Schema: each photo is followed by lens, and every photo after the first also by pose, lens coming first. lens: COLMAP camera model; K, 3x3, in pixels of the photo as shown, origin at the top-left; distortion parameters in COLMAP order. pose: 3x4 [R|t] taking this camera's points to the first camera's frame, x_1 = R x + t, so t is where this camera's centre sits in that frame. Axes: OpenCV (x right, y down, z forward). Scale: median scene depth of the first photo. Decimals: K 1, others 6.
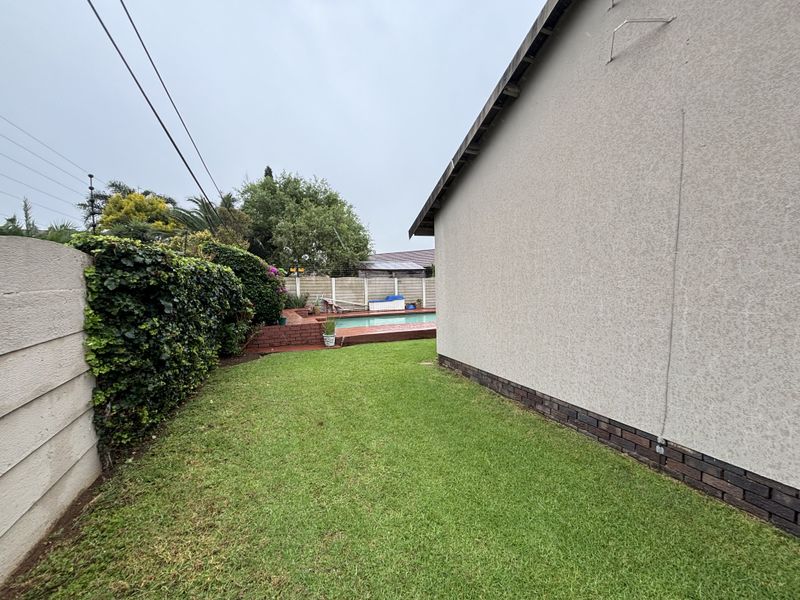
lens RADIAL K [[330.2, 0, 400.0], [0, 330.2, 300.0], [0, 0, 1]] dist [0.001583, 0.000476]
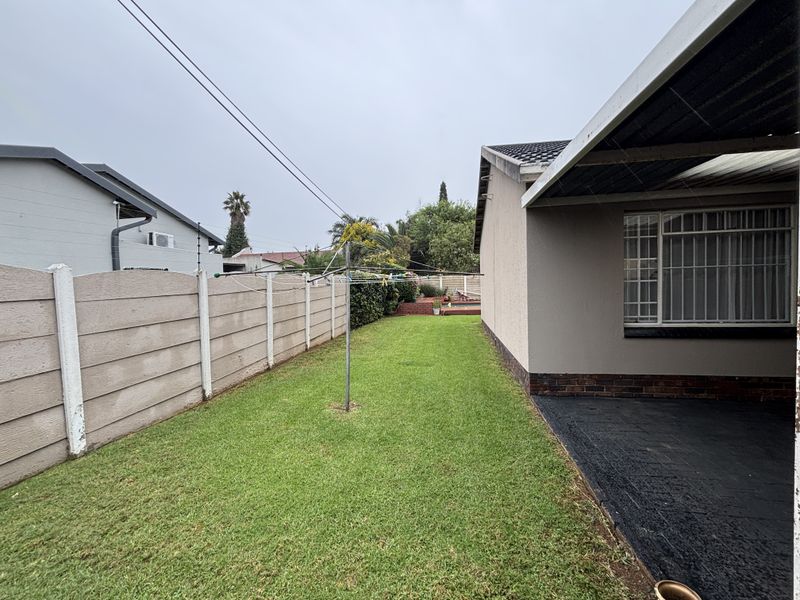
lens RADIAL K [[330.2, 0, 400.0], [0, 330.2, 300.0], [0, 0, 1]] dist [0.001583, 0.000476]
pose [[0.858425, 0.028556, -0.512143, 0.540040], [-0.019266, 0.999540, 0.023440, 0.014223], [0.512577, -0.010254, 0.858580, -0.681103]]
